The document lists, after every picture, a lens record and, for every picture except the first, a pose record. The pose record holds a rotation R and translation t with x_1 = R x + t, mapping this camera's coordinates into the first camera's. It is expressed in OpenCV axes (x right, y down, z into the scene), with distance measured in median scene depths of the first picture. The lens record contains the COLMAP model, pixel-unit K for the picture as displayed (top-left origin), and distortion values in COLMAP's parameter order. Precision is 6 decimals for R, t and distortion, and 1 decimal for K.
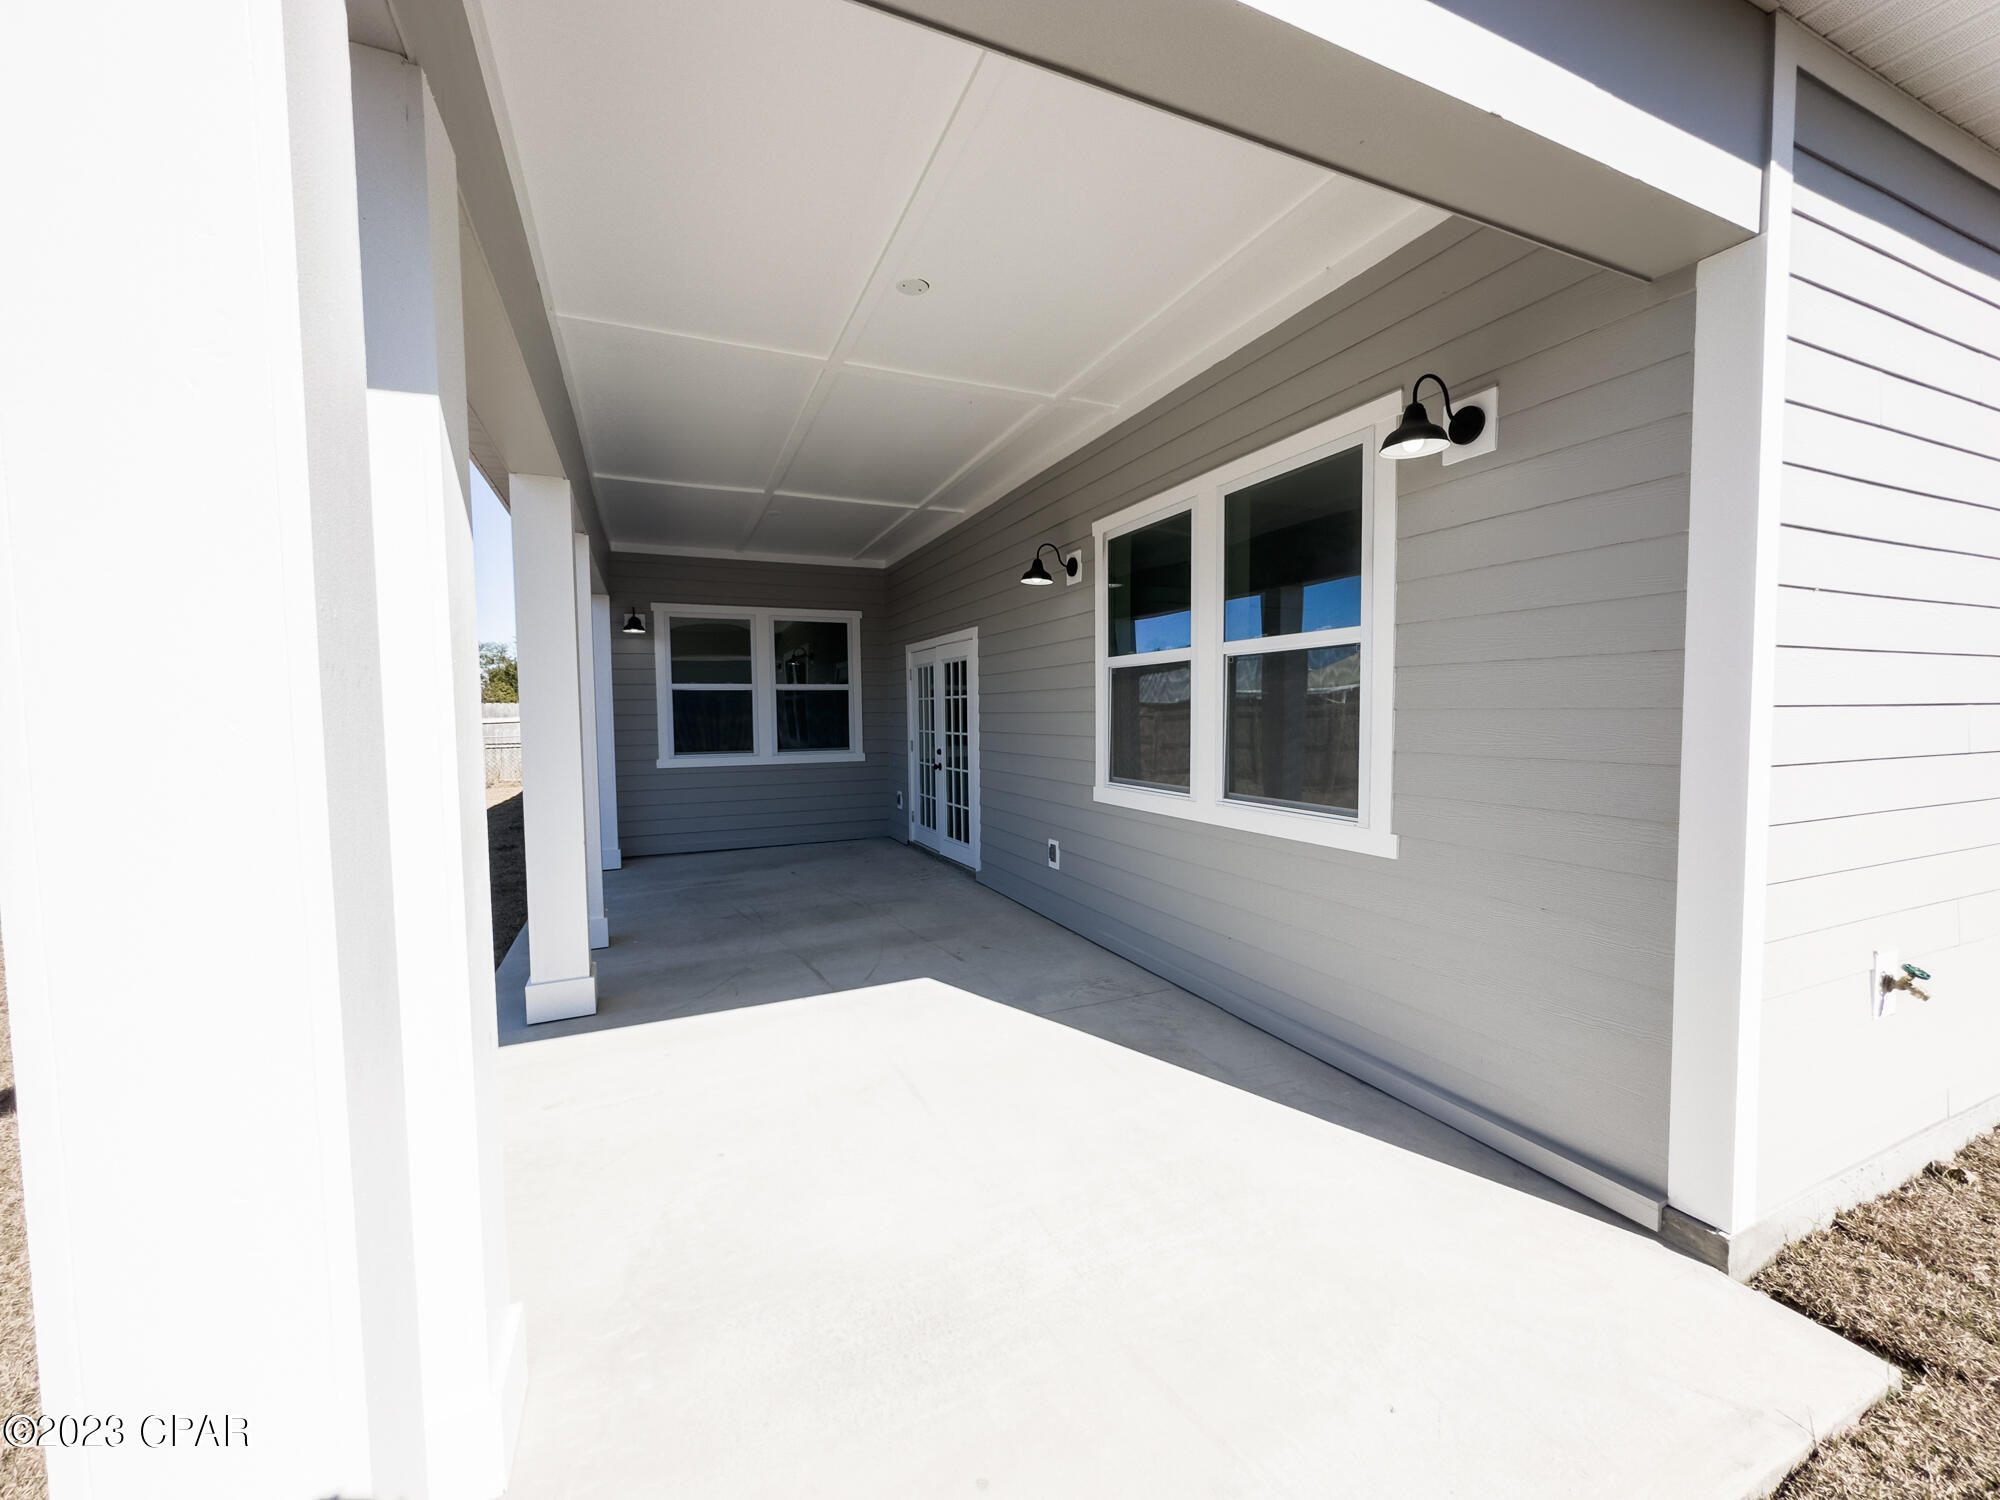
lens RADIAL K [[793.5, 0, 1003.3], [0, 793.5, 753.4], [0, 0, 1]] dist [0.000689, 0.000291]
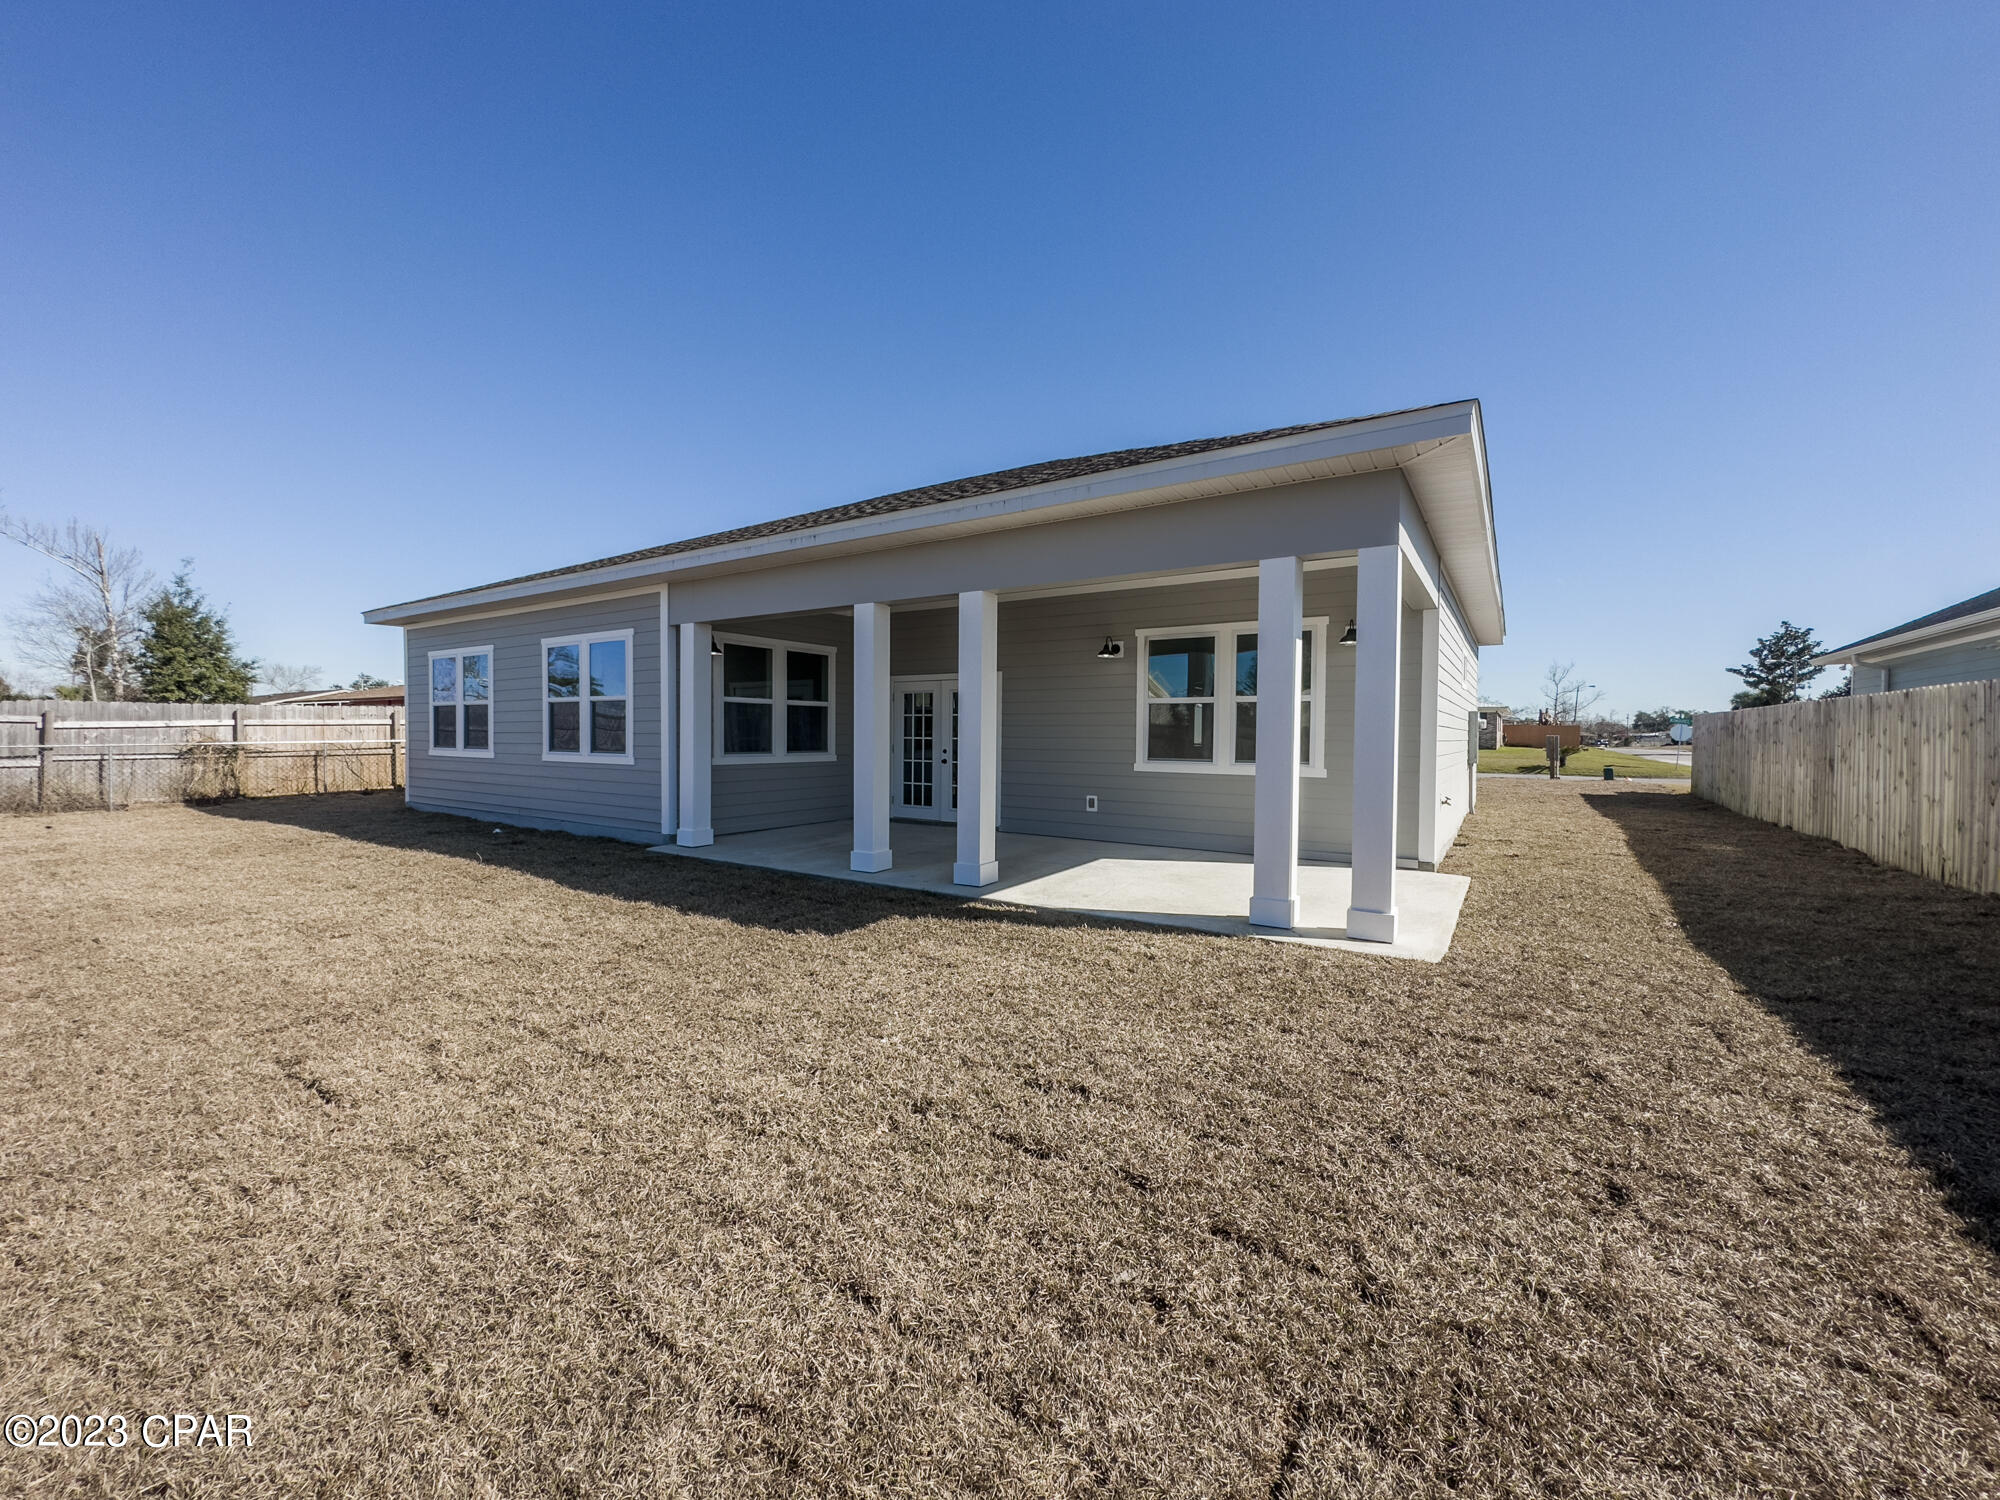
lens RADIAL K [[793.5, 0, 1003.3], [0, 793.5, 753.4], [0, 0, 1]] dist [0.000689, 0.000291]
pose [[0.835510, 0.003966, 0.549461, -0.701444], [0.012110, 0.999598, -0.025629, 0.035868], [-0.549342, 0.028067, 0.835126, -0.257023]]
